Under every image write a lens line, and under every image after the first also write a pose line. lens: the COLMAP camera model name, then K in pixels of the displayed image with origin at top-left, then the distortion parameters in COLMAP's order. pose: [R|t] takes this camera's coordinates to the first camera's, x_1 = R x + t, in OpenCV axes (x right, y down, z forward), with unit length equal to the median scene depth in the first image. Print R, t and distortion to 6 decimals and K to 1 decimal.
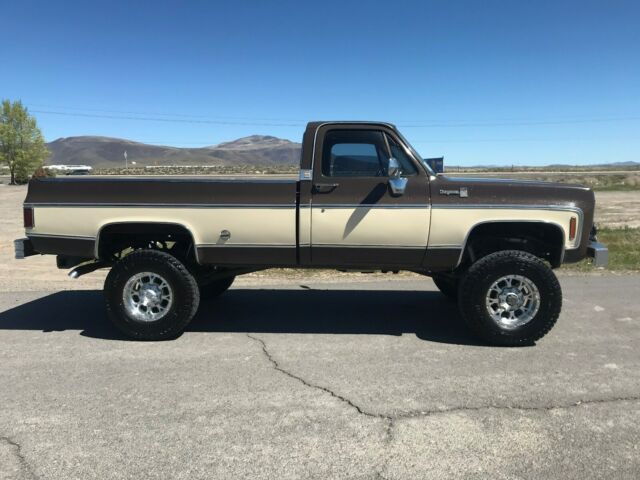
lens RADIAL K [[526.6, 0, 320.0], [0, 526.6, 240.0], [0, 0, 1]] dist [0.028904, -0.010981]
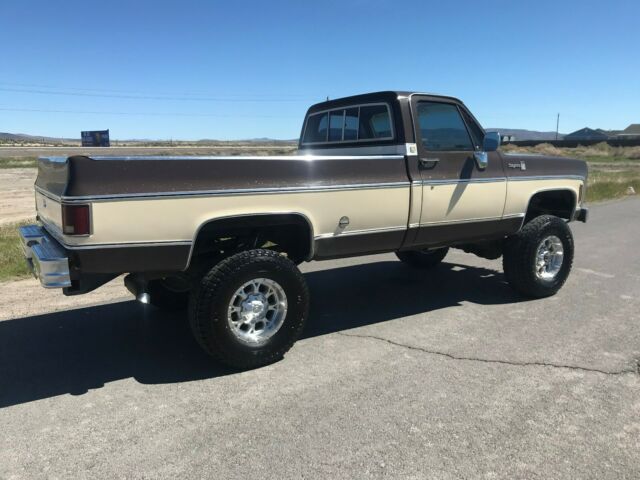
lens RADIAL K [[526.6, 0, 320.0], [0, 526.6, 240.0], [0, 0, 1]] dist [0.028904, -0.010981]
pose [[0.808285, -0.100360, 0.580175, -0.716421], [0.072658, 0.994836, 0.070863, -0.043737], [-0.584291, -0.015123, 0.811404, 0.344349]]
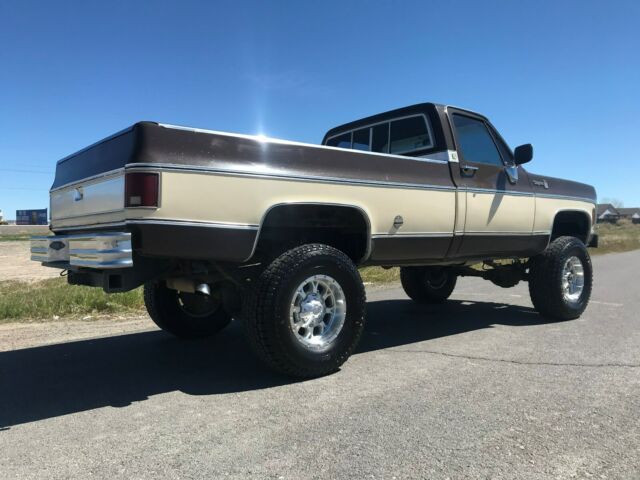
lens RADIAL K [[526.6, 0, 320.0], [0, 526.6, 240.0], [0, 0, 1]] dist [0.028904, -0.010981]
pose [[0.740389, -0.013904, 0.672035, -0.822918], [0.084665, 0.993753, -0.072716, 0.067645], [-0.666825, 0.110736, 0.736941, 0.500091]]
